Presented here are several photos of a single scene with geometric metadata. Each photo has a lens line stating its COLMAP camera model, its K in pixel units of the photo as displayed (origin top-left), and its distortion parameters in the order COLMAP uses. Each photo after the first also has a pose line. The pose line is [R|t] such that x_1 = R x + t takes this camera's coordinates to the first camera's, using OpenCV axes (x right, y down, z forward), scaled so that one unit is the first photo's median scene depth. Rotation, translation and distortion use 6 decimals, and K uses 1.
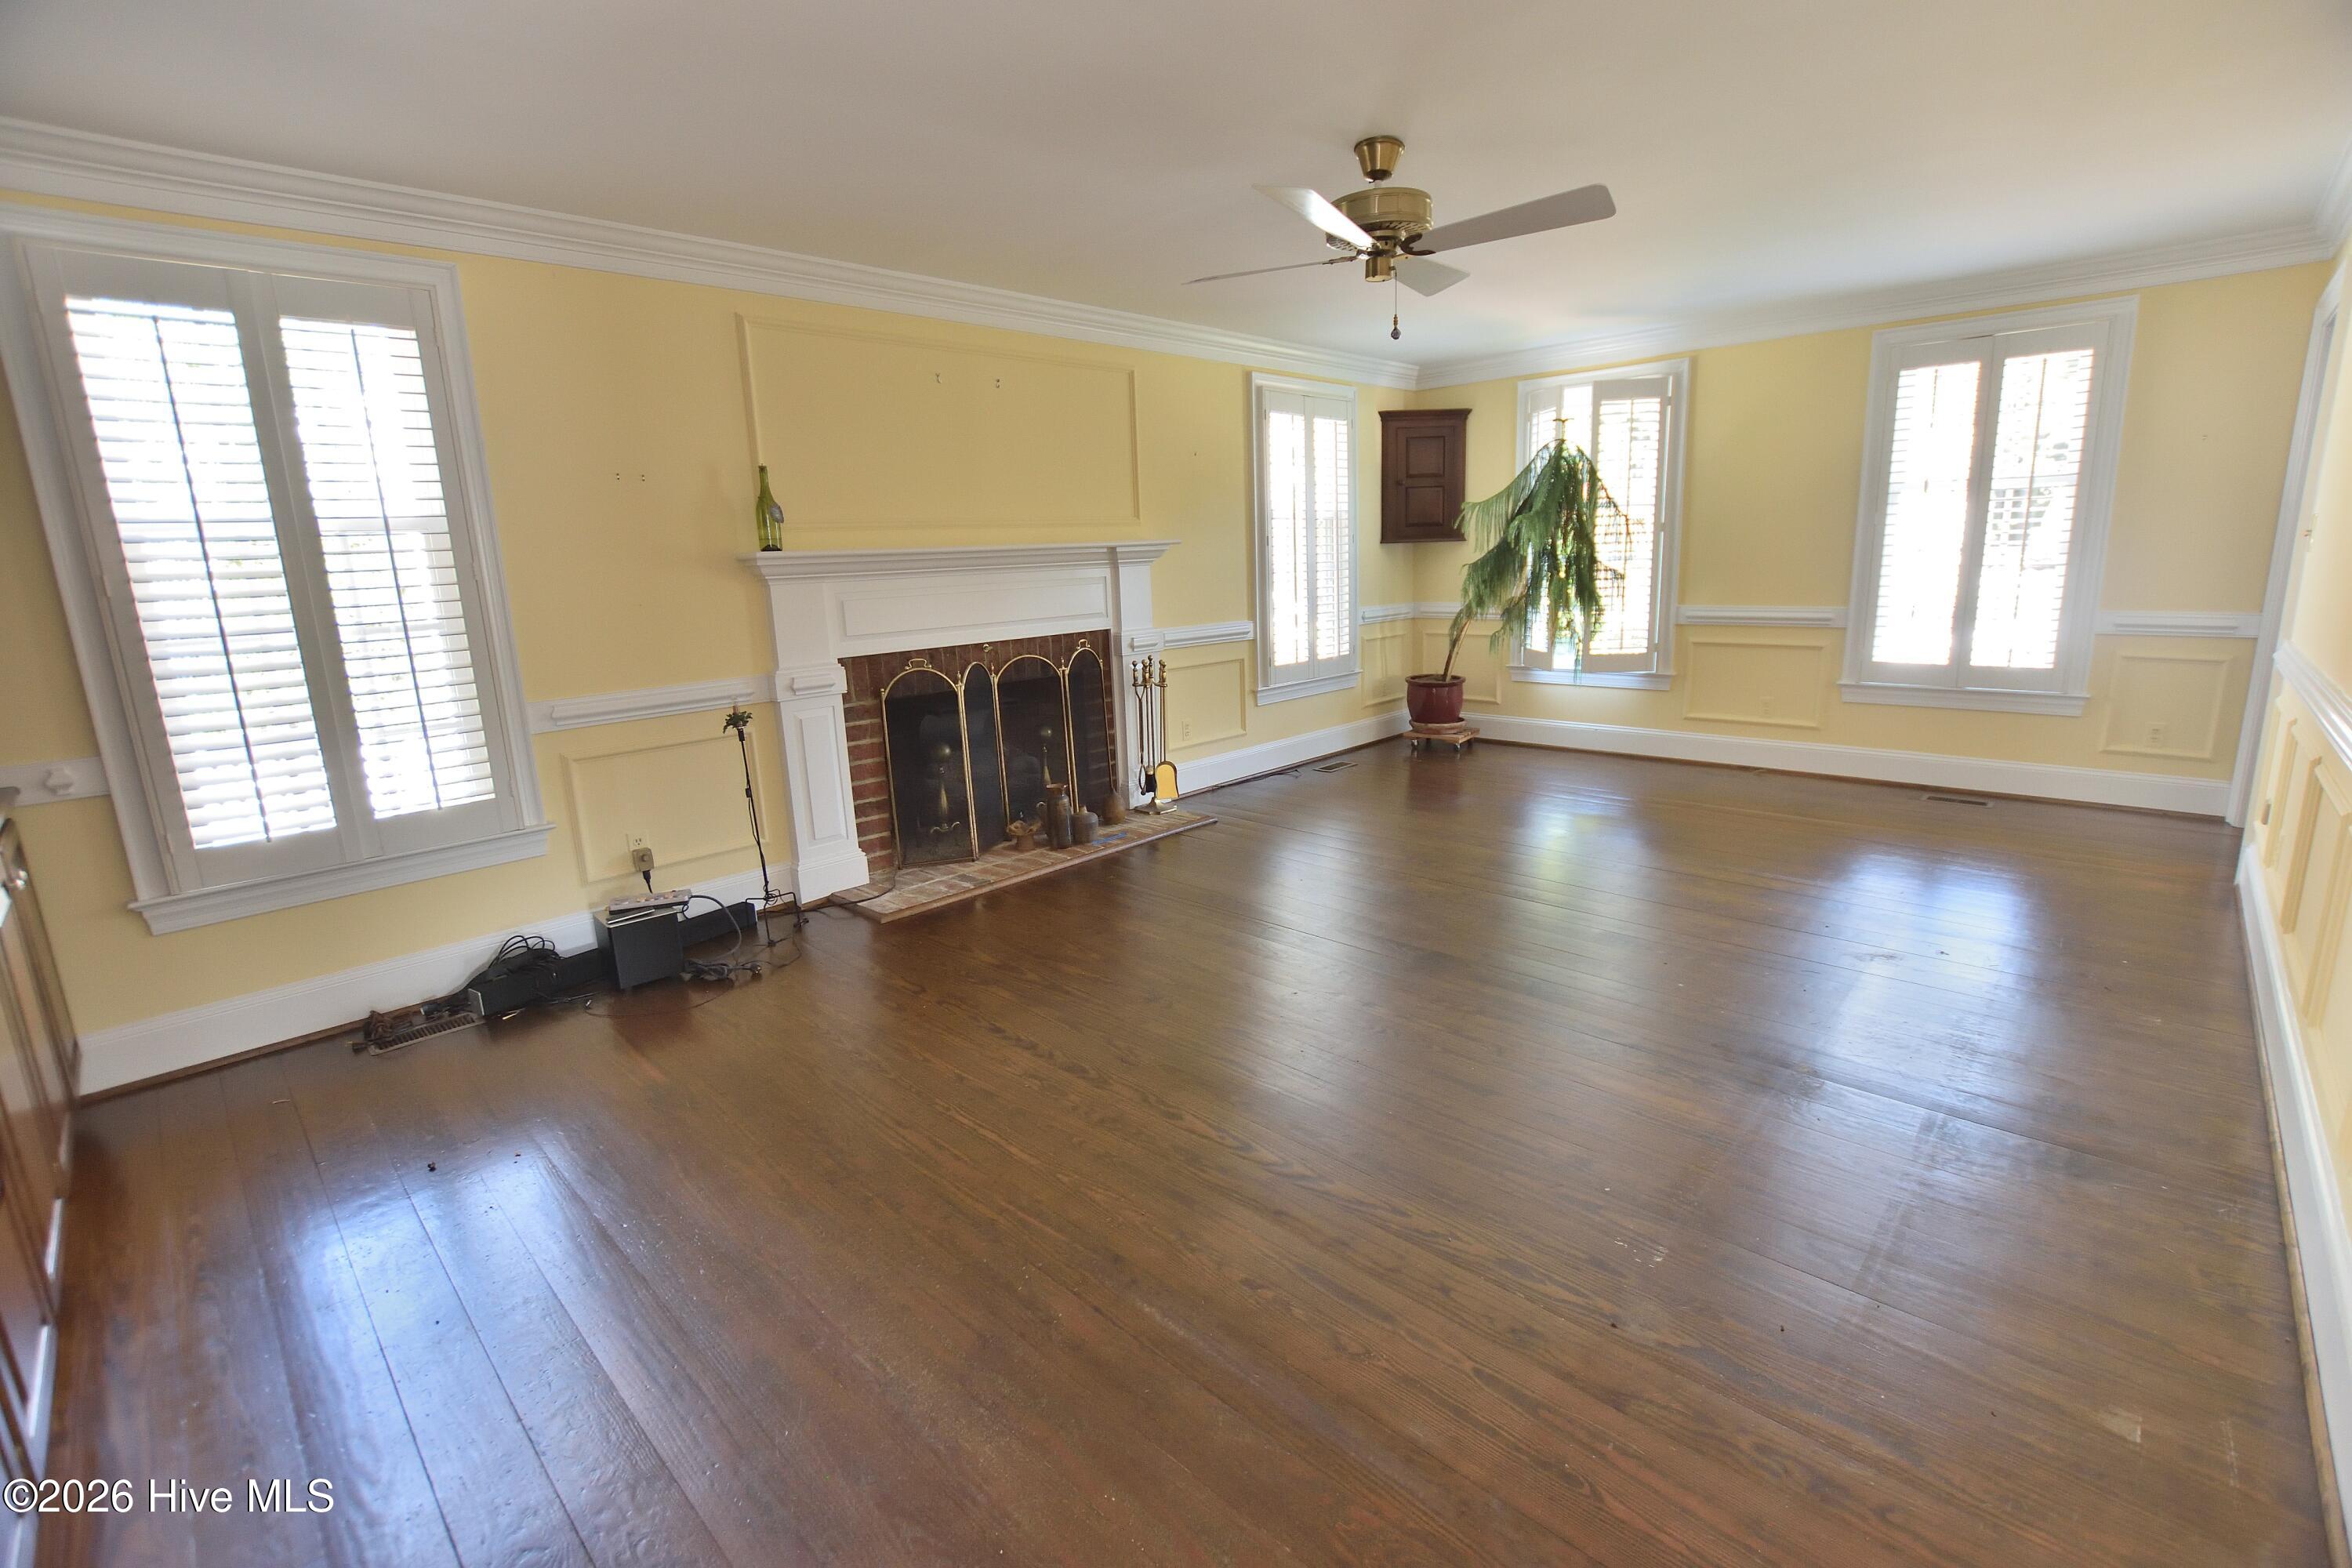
lens RADIAL K [[1034.0, 0, 1184.1], [0, 1034.0, 770.5], [0, 0, 1]] dist [-0.032563, 0.006168]
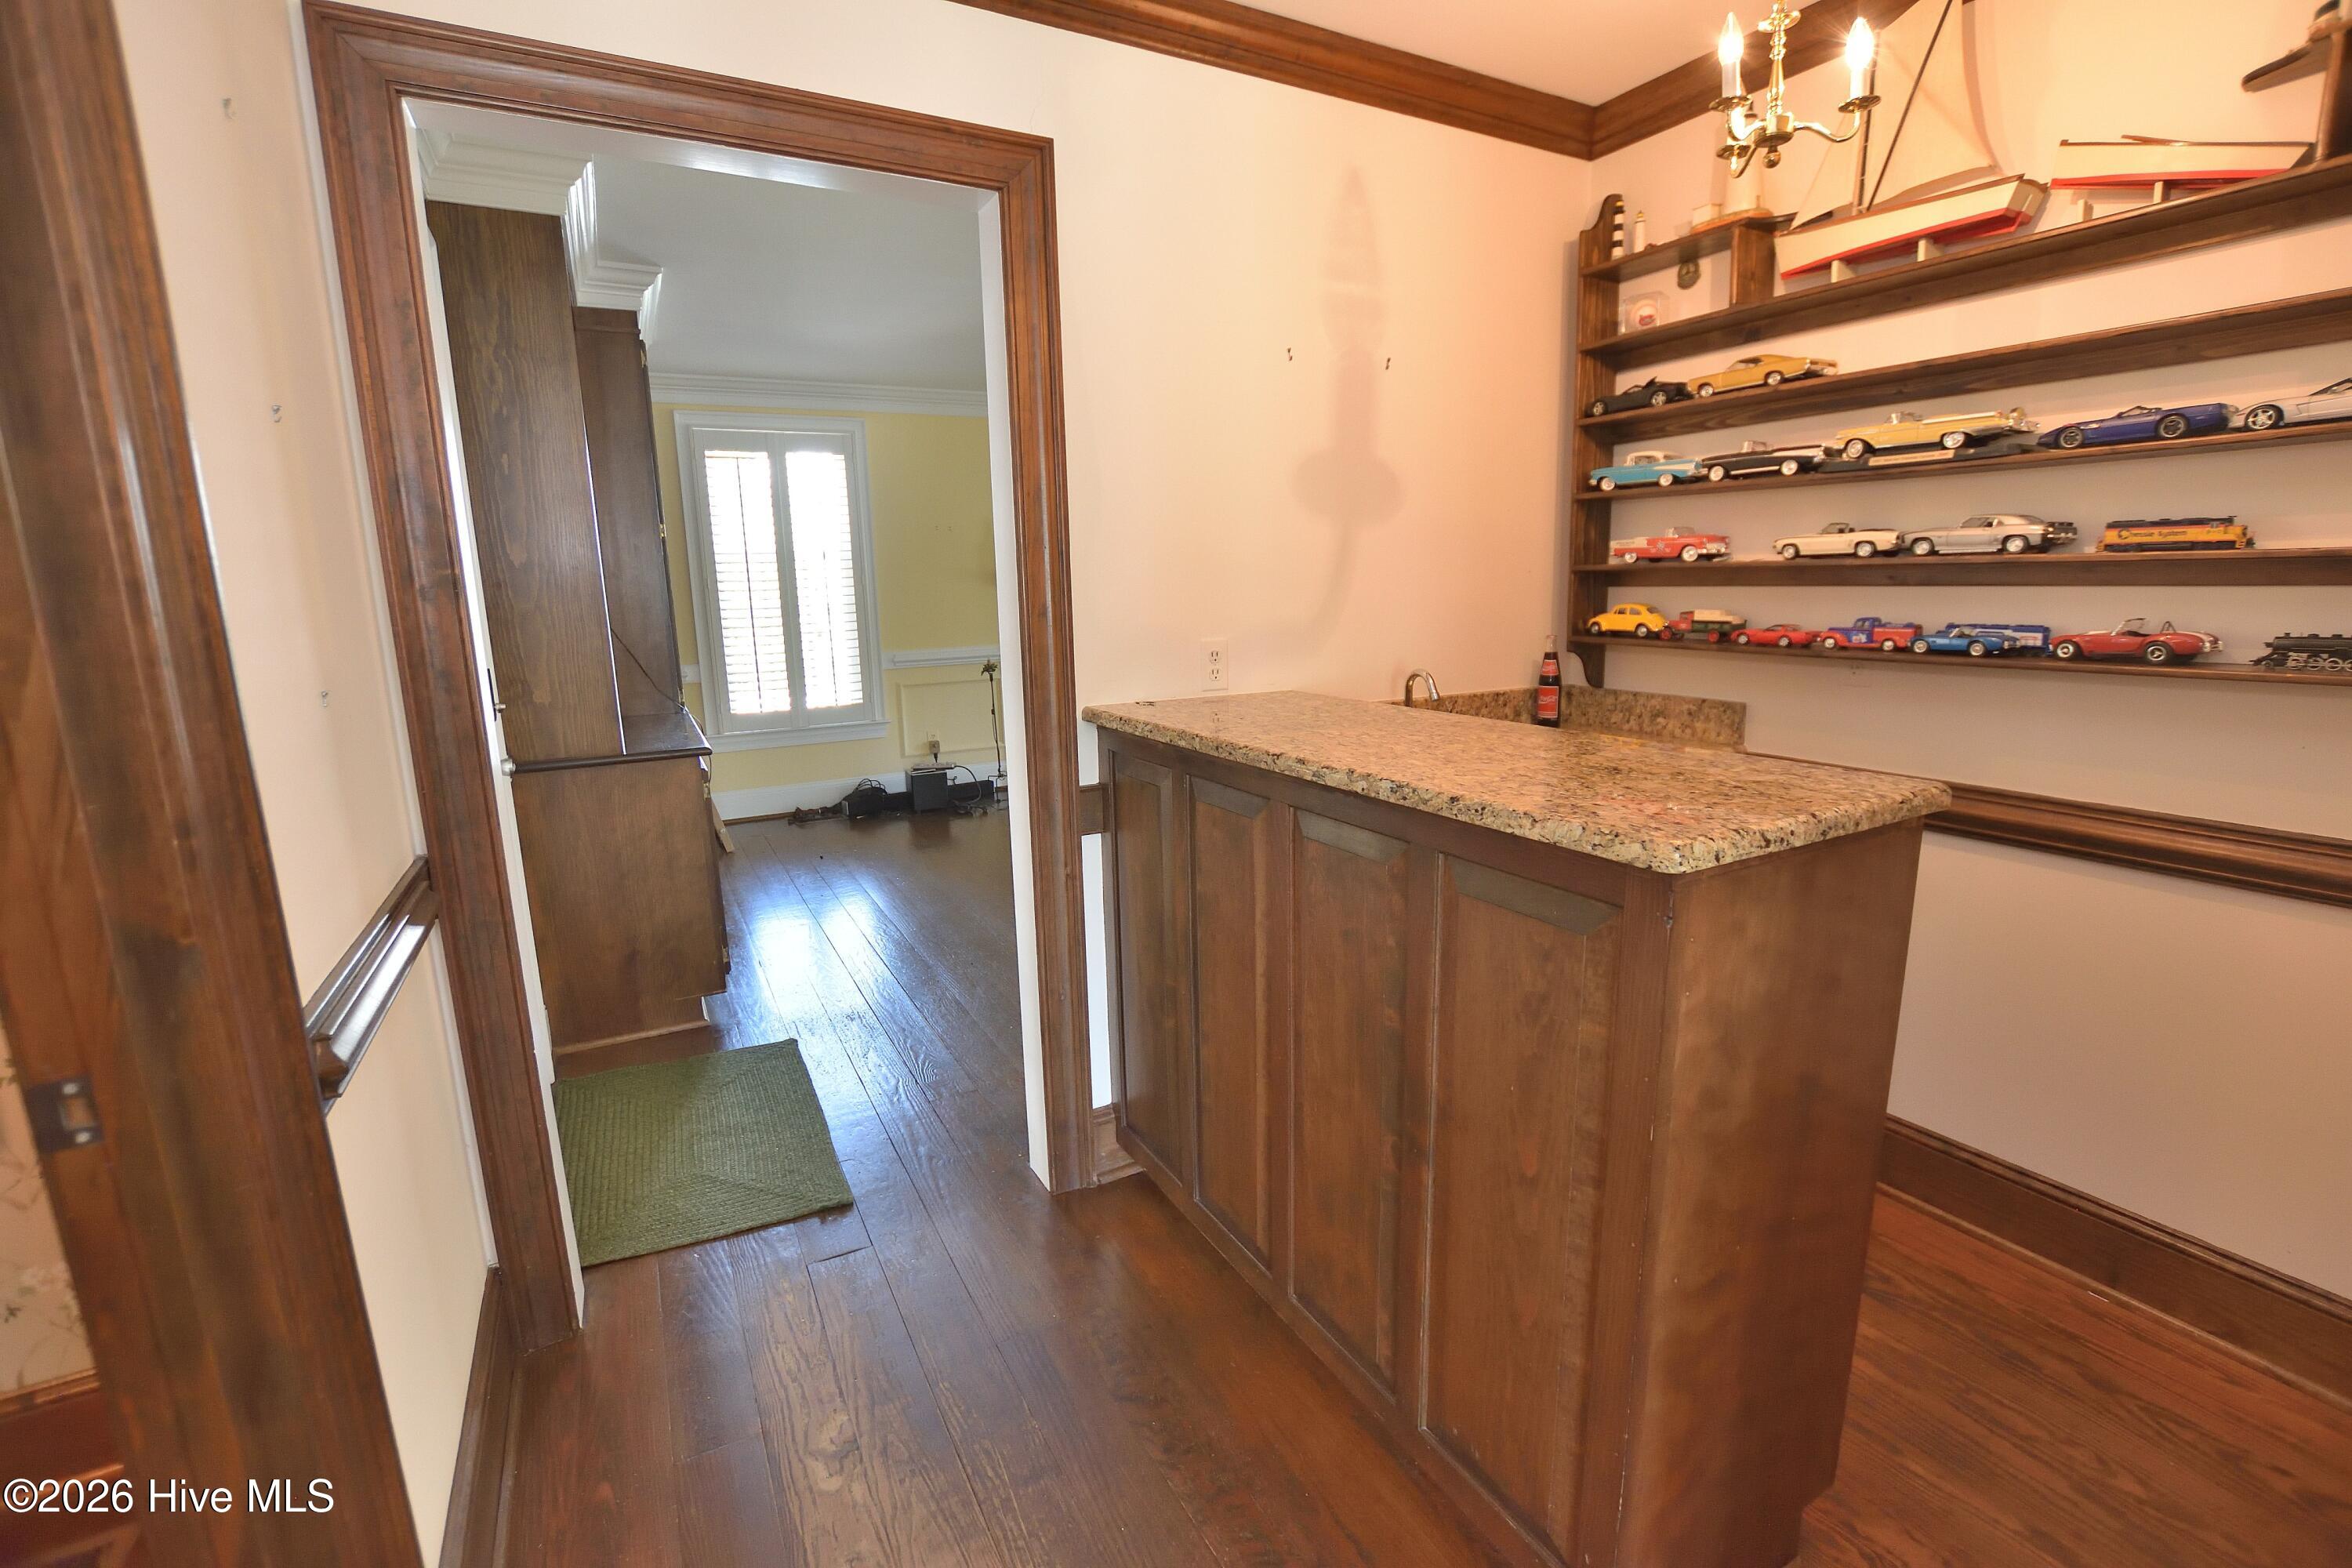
lens RADIAL K [[1034.0, 0, 1182.2], [0, 1034.0, 777.4], [0, 0, 1]] dist [-0.032563, 0.006168]
pose [[0.953619, 0.068847, -0.293038, 0.438399], [-0.073777, 0.997258, -0.005791, 0.131206], [0.291835, 0.027142, 0.956083, -0.621442]]
